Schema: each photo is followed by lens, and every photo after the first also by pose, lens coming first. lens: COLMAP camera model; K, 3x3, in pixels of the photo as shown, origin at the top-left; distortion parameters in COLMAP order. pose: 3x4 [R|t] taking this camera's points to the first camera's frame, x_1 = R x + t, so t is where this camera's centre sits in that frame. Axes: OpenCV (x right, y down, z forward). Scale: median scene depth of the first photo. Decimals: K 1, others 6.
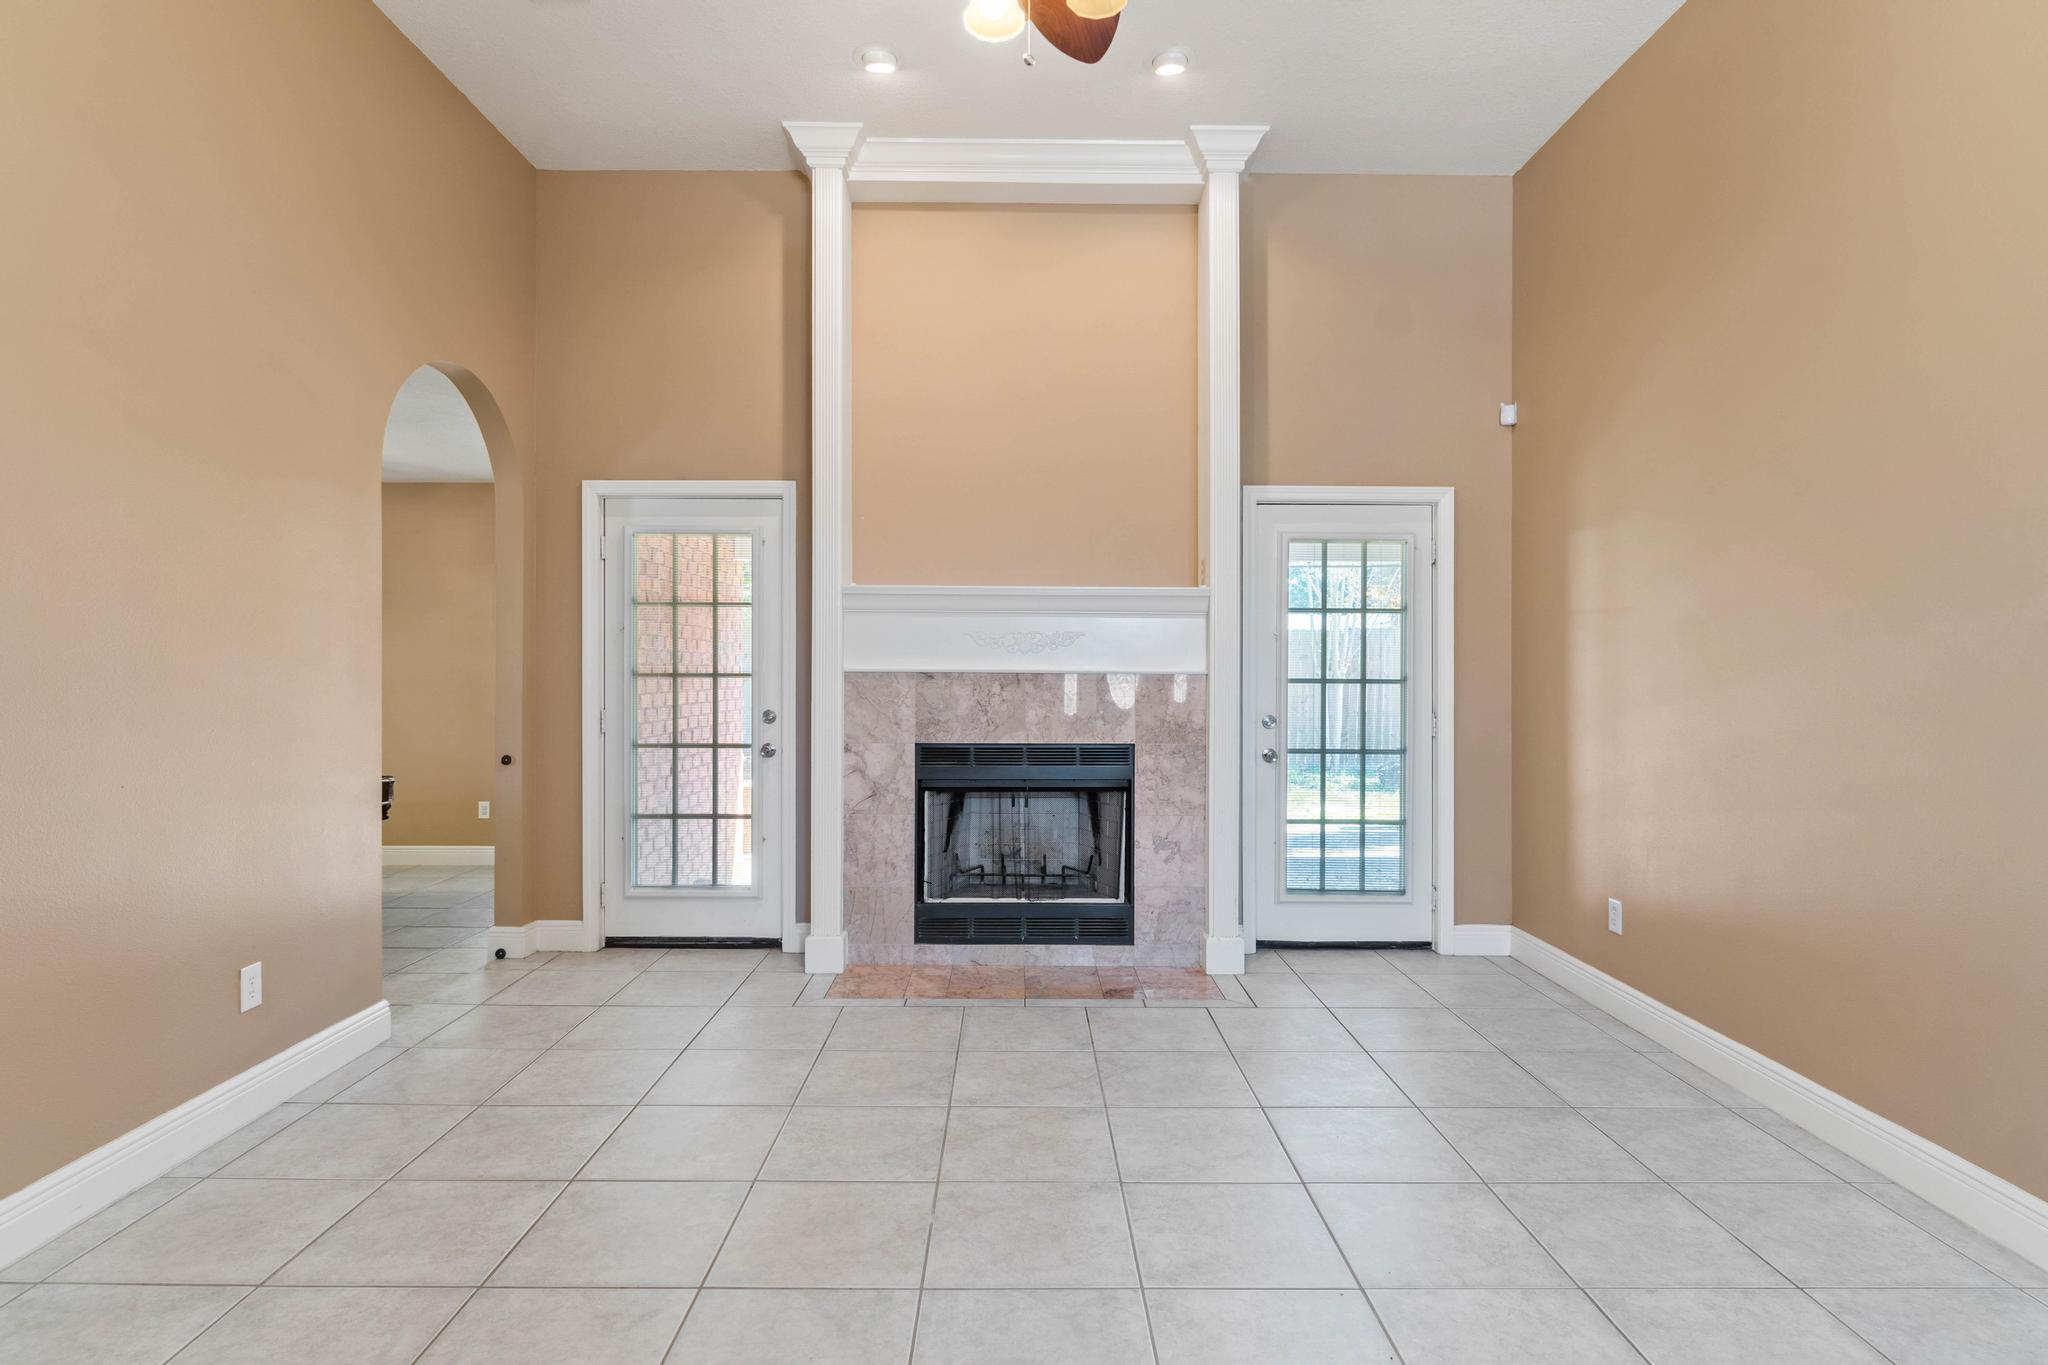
lens RADIAL K [[1067.1, 0, 1025.7], [0, 1067.1, 673.6], [0, 0, 1]] dist [-0.002764, -0.000877]
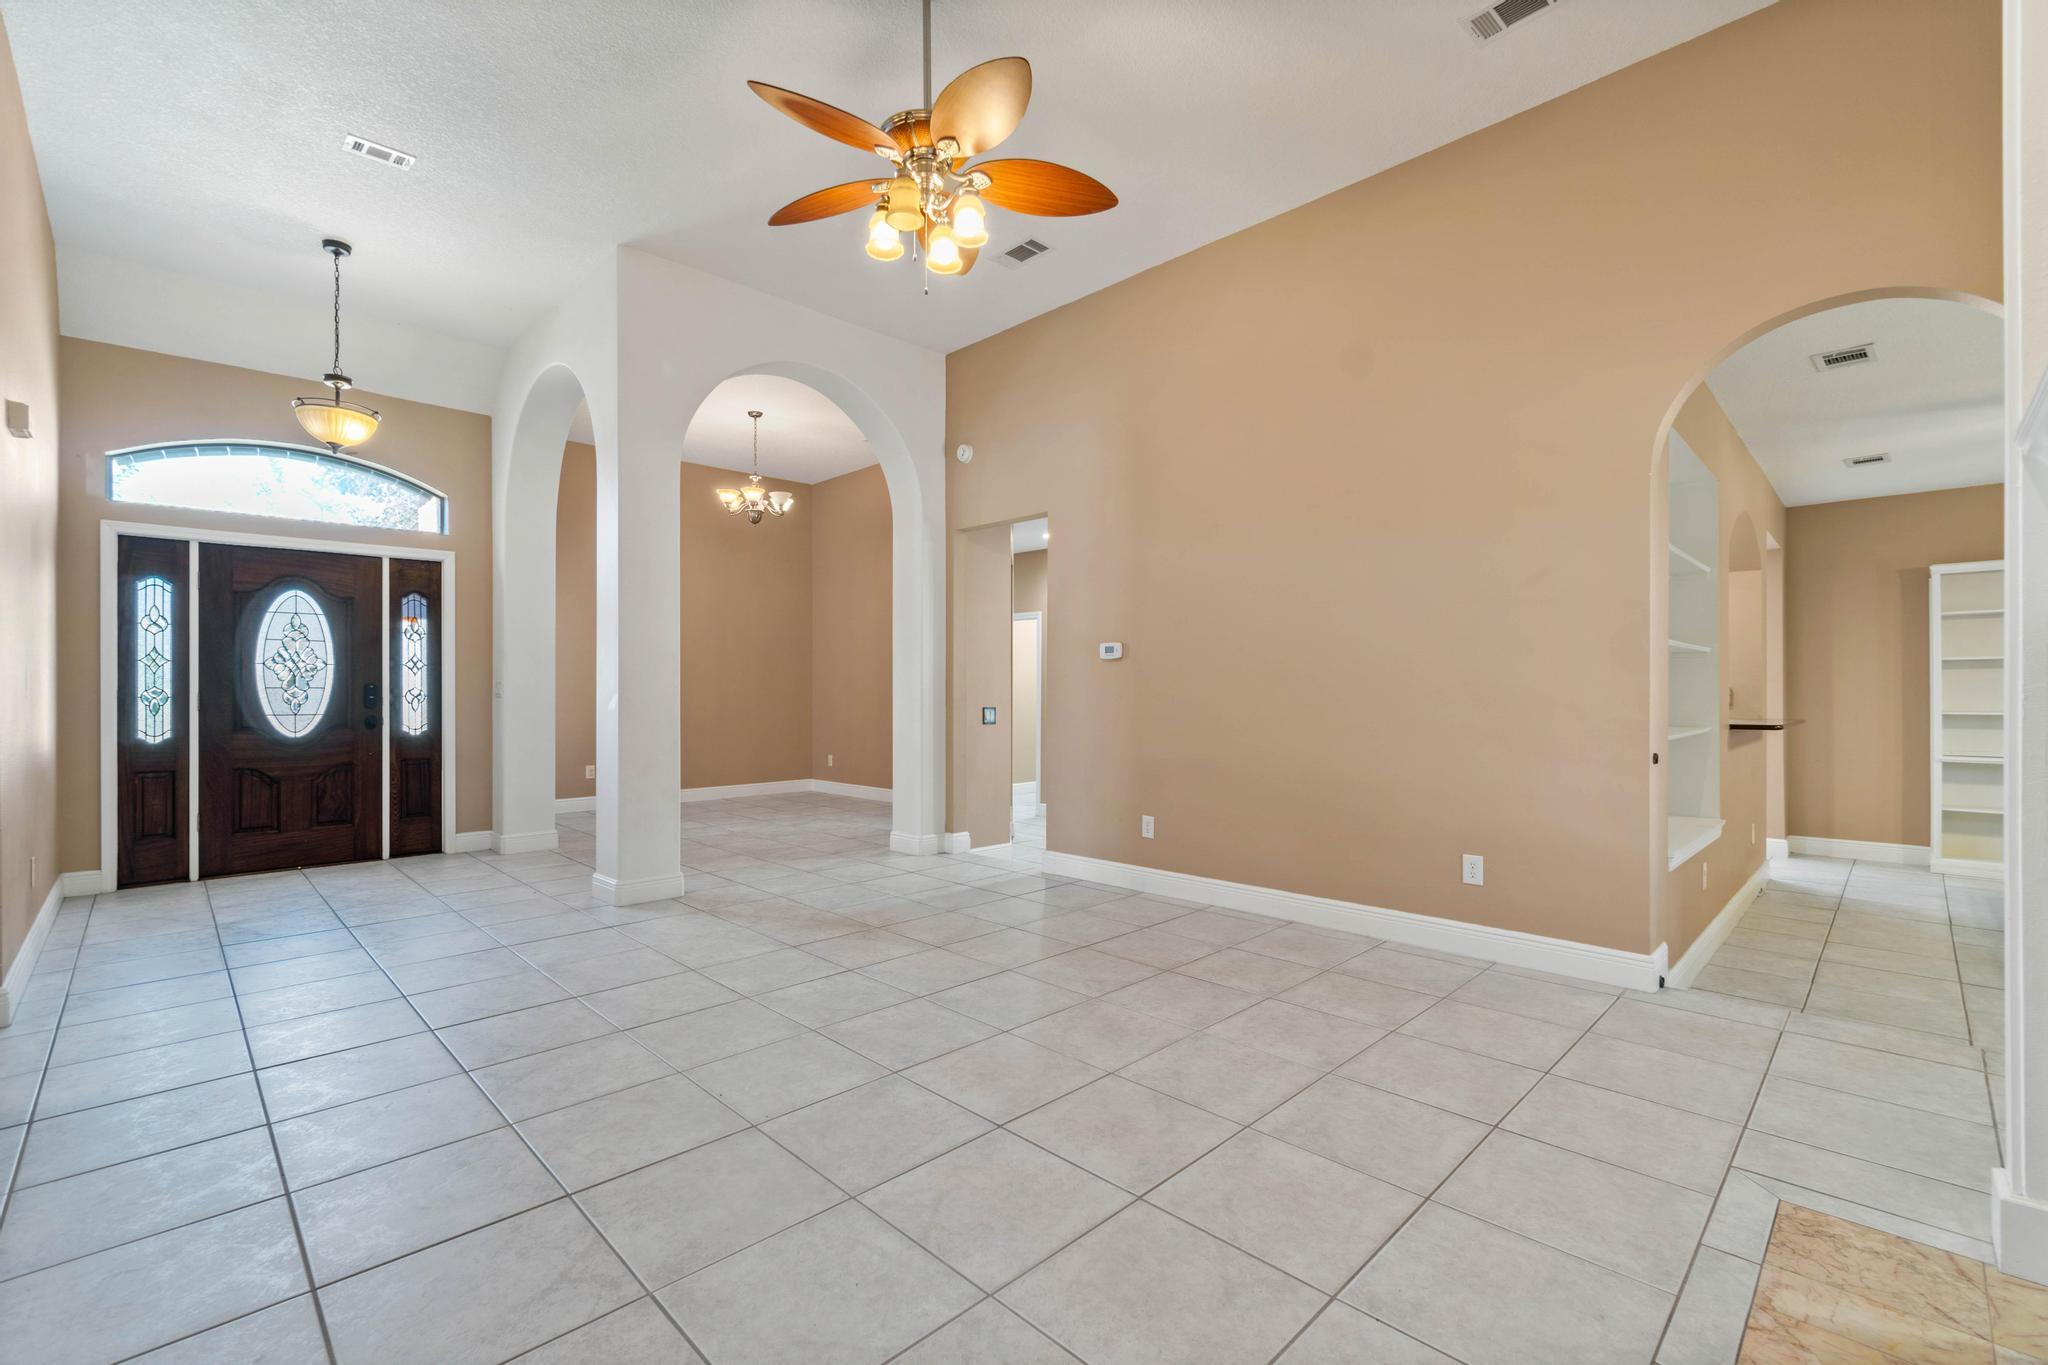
lens RADIAL K [[888.2, 0, 1017.1], [0, 888.2, 690.0], [0, 0, 1]] dist [-0.006736, 0.002018]
pose [[-0.719674, -0.001473, -0.694311, 0.398025], [-0.004968, 0.999983, 0.003028, 0.026492], [0.694295, 0.005628, -0.719669, 0.954853]]
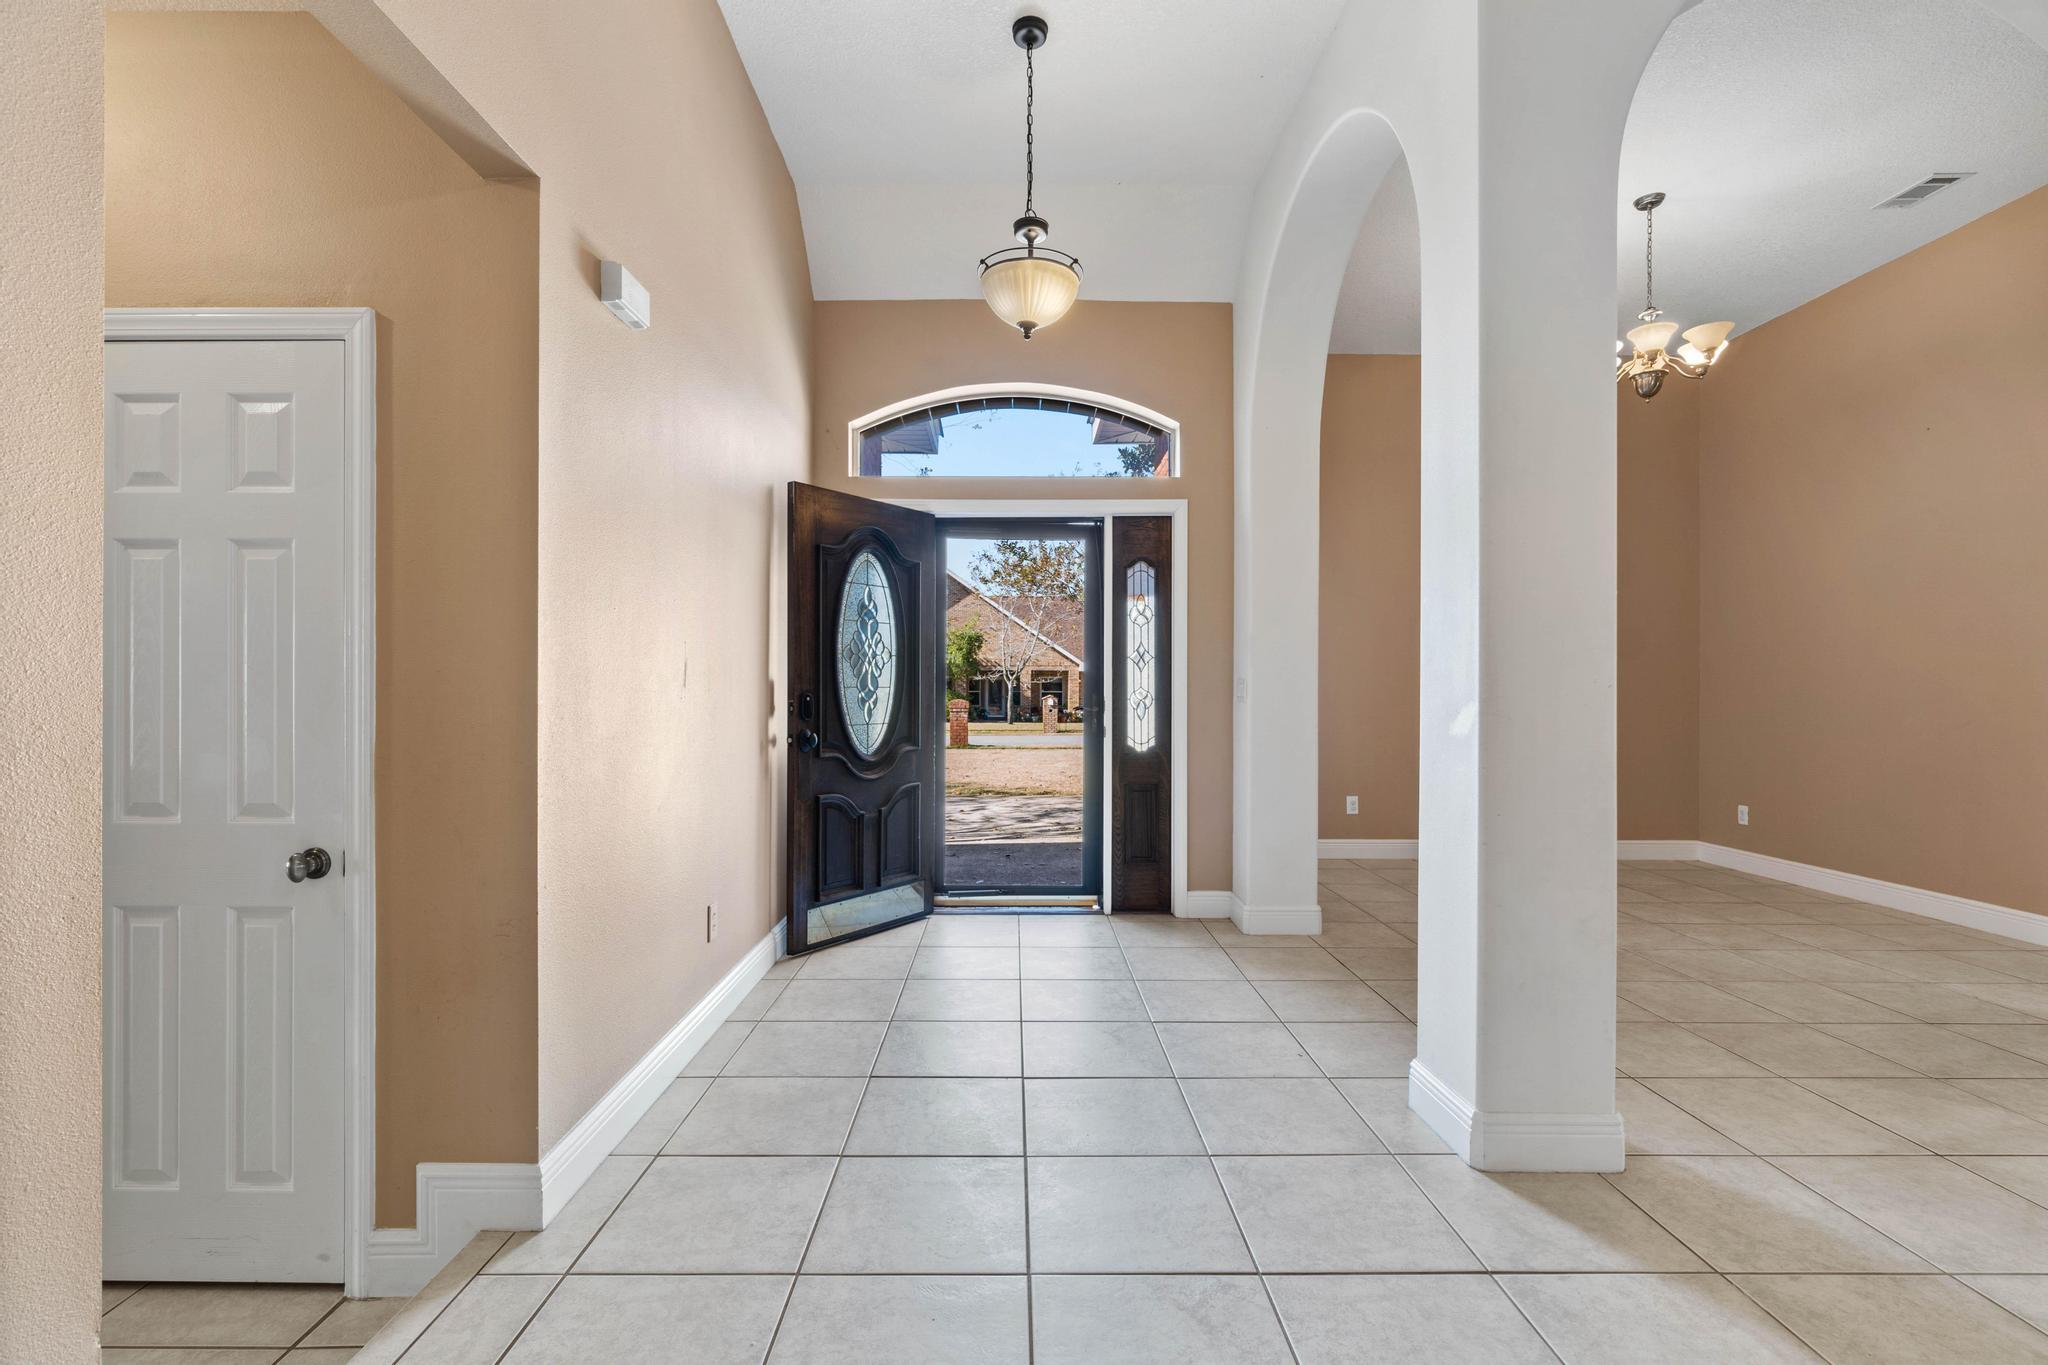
lens RADIAL K [[888.2, 0, 1008.2], [0, 888.2, 687.0], [0, 0, 1]] dist [-0.006736, 0.002018]
pose [[-0.999935, -0.005164, 0.010124, 0.263414], [-0.005163, 0.999987, 0.000126, 0.030524], [-0.010125, 0.000074, -0.999949, 0.364961]]
